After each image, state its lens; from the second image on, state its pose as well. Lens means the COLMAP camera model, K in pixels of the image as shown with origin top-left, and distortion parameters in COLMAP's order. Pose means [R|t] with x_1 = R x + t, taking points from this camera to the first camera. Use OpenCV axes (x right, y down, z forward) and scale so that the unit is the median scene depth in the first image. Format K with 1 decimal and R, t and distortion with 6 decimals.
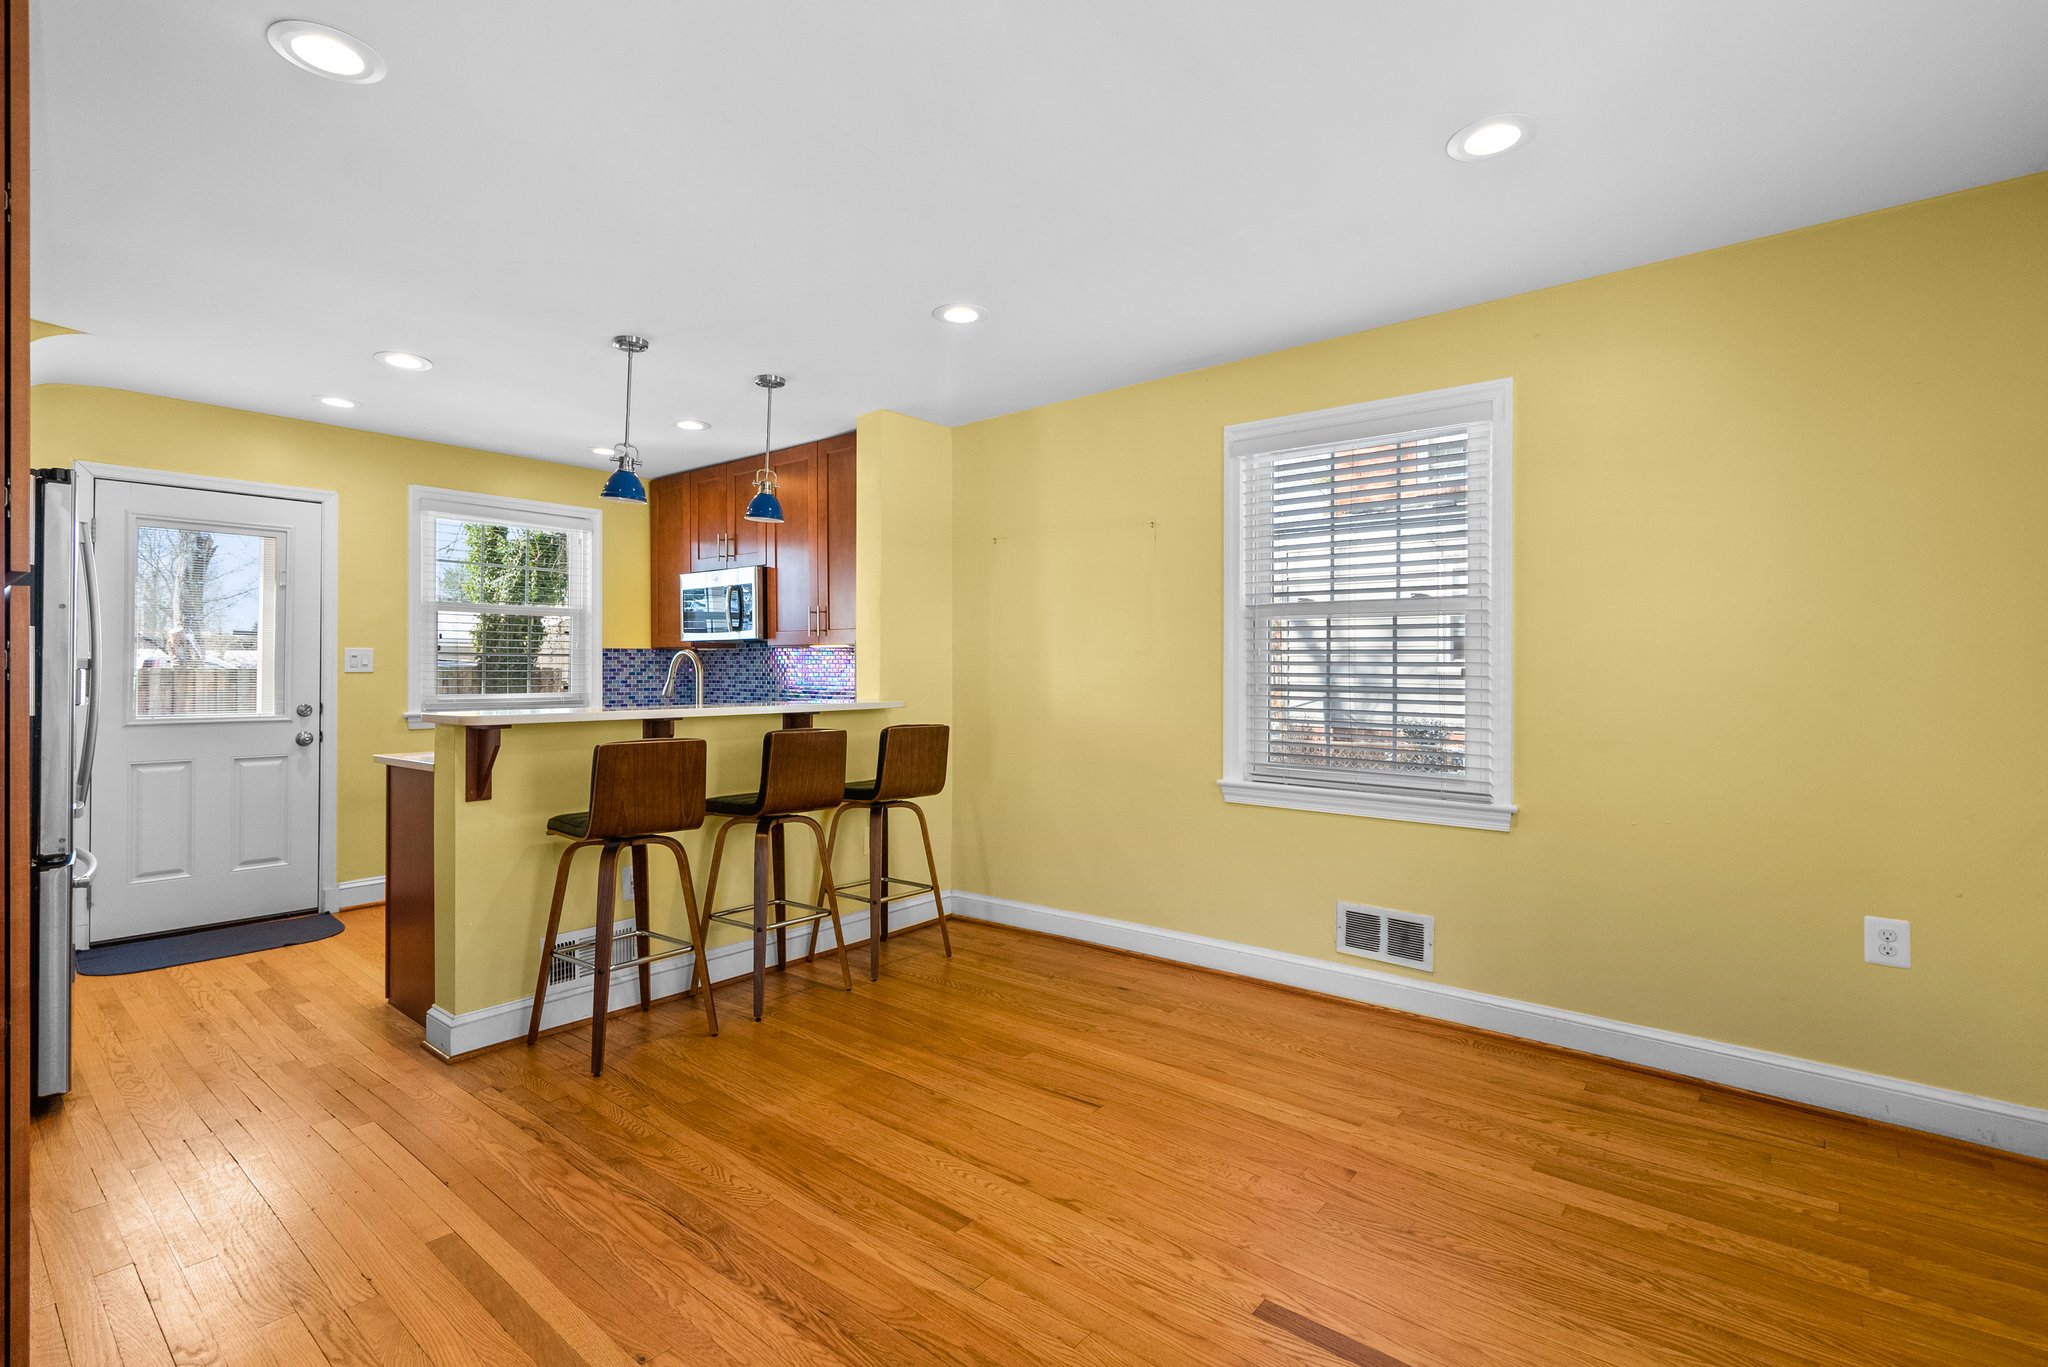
lens RADIAL K [[931.8, 0, 1006.8], [0, 931.8, 668.1], [0, 0, 1]] dist [0.000251, 0.000390]
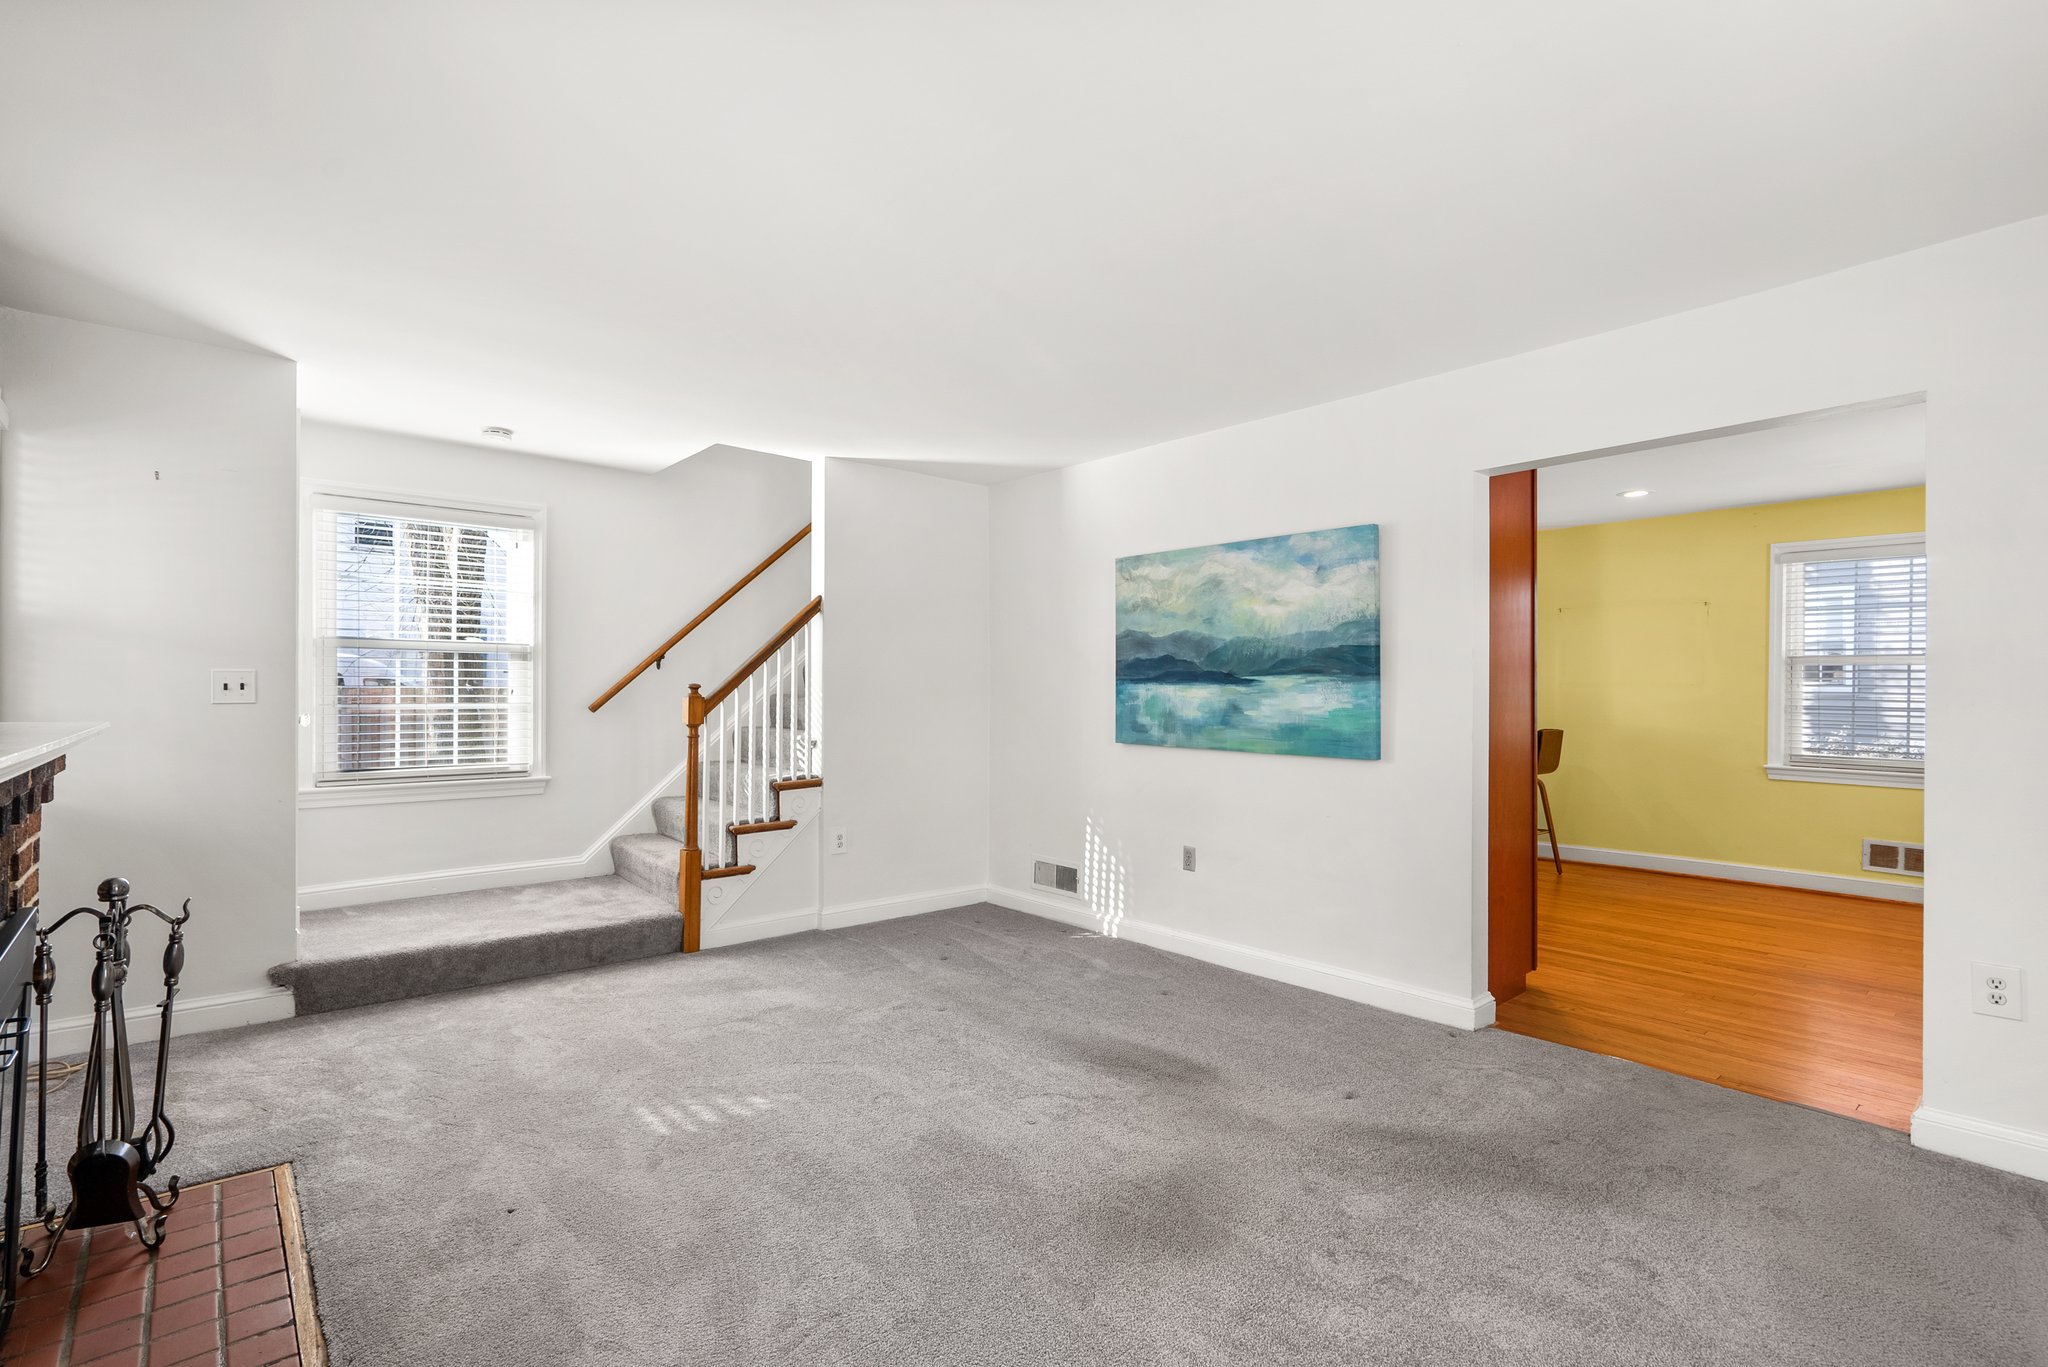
lens RADIAL K [[931.8, 0, 1006.8], [0, 931.8, 668.1], [0, 0, 1]] dist [0.000251, 0.000390]
pose [[0.987009, 0.001014, -0.160660, -0.975700], [-0.004179, 0.999804, -0.019367, -0.012311], [0.160609, 0.019787, 0.986820, -0.971254]]
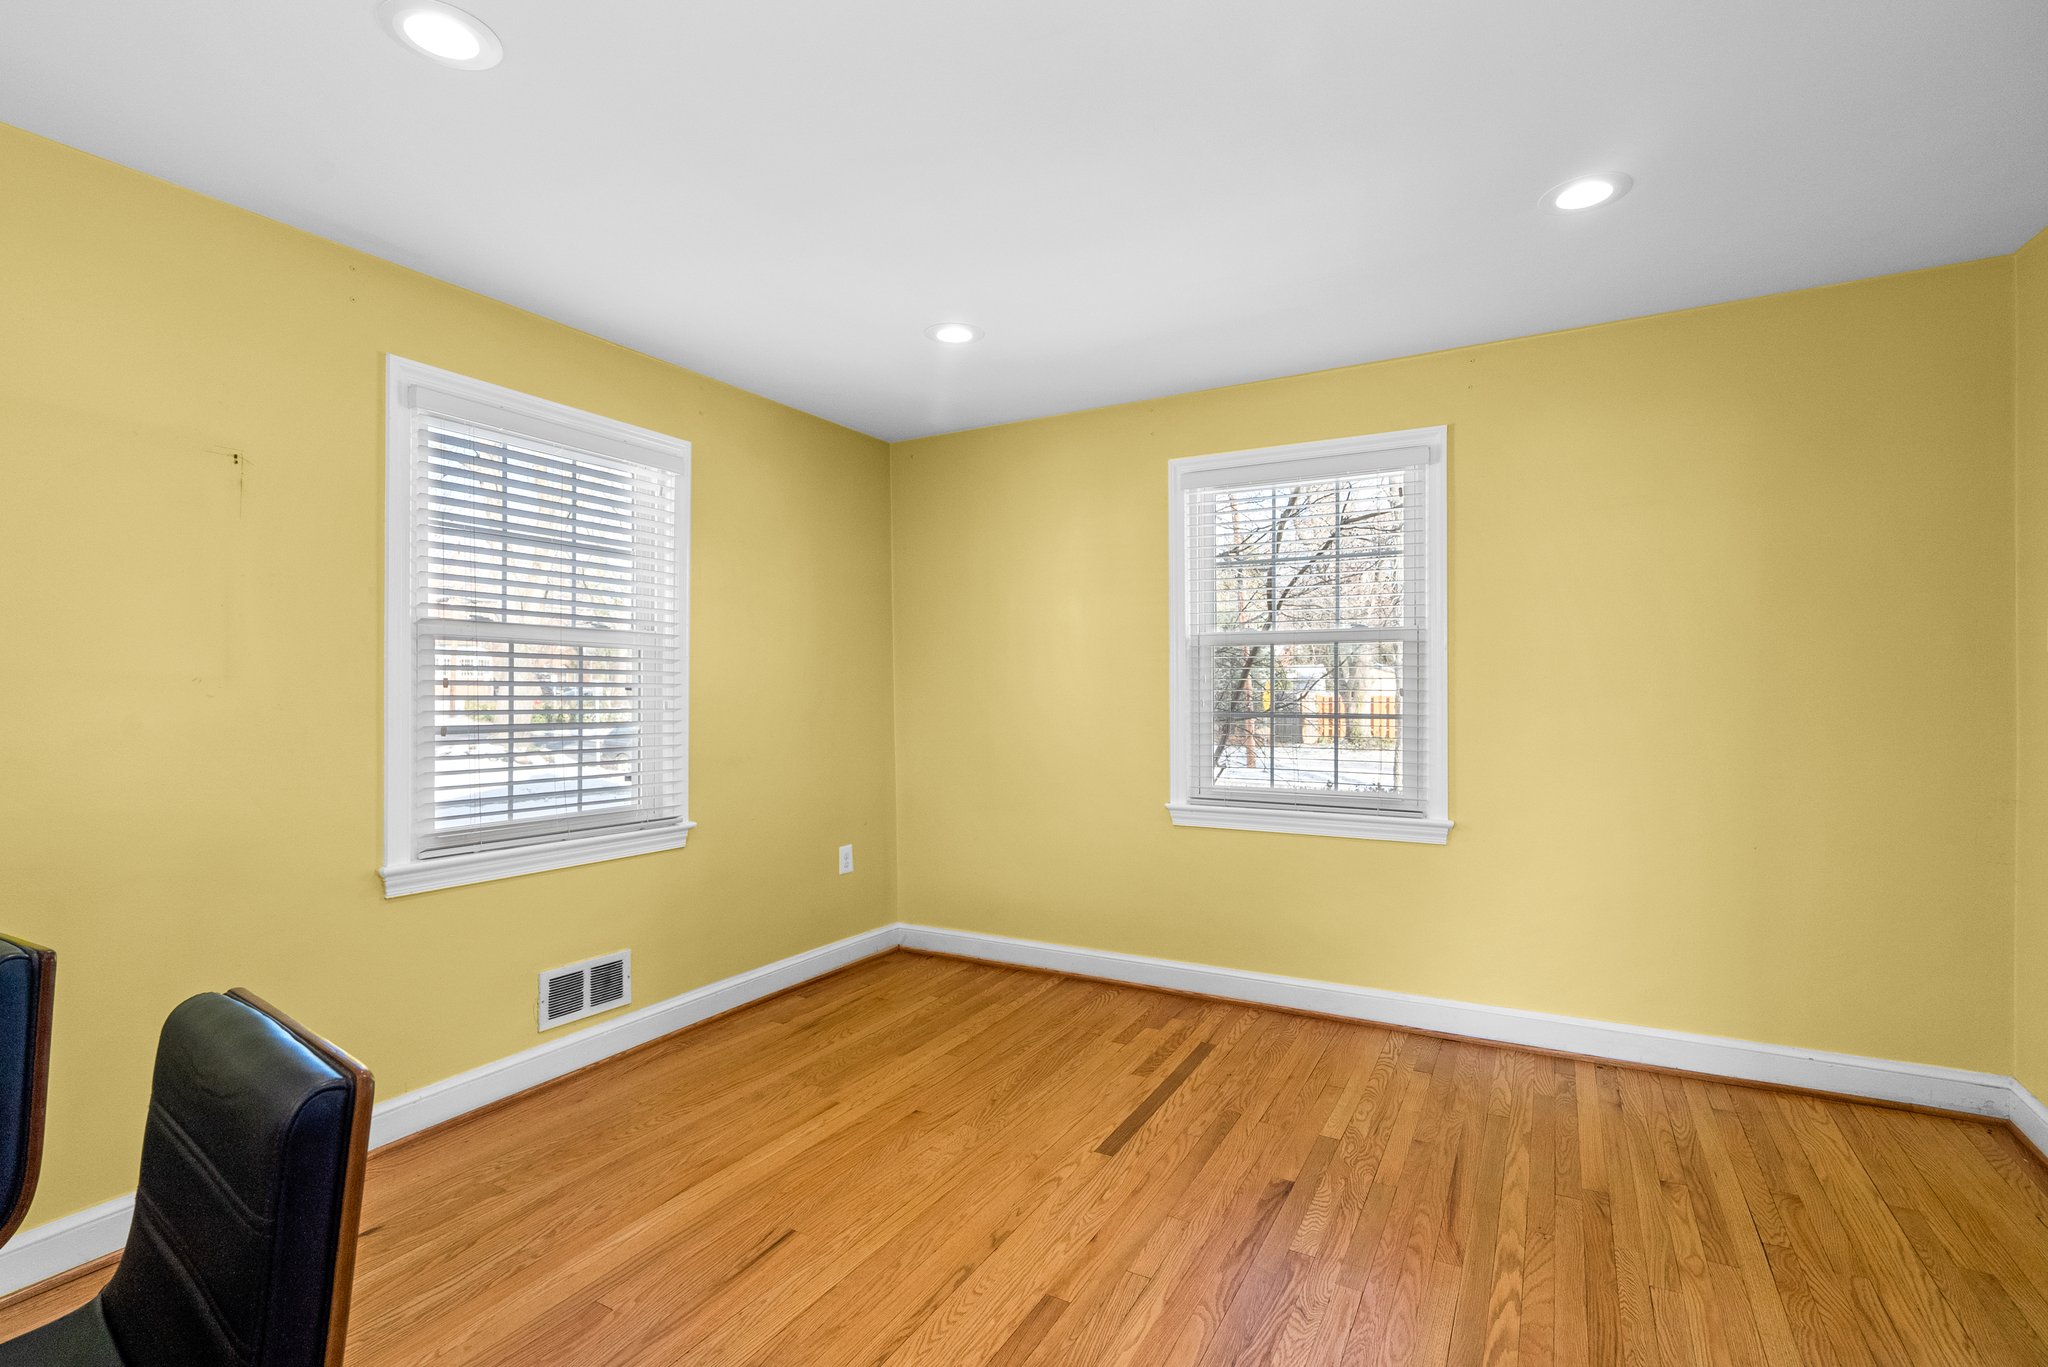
lens RADIAL K [[945.3, 0, 1024.0], [0, 945.3, 683.5], [0, 0, 1]] dist [-0.003686, -0.000118]
pose [[-0.183492, 0.004732, 0.983010, -0.661296], [-0.000772, 0.999987, -0.004957, -0.015505], [-0.983021, -0.001669, -0.183486, 0.811298]]
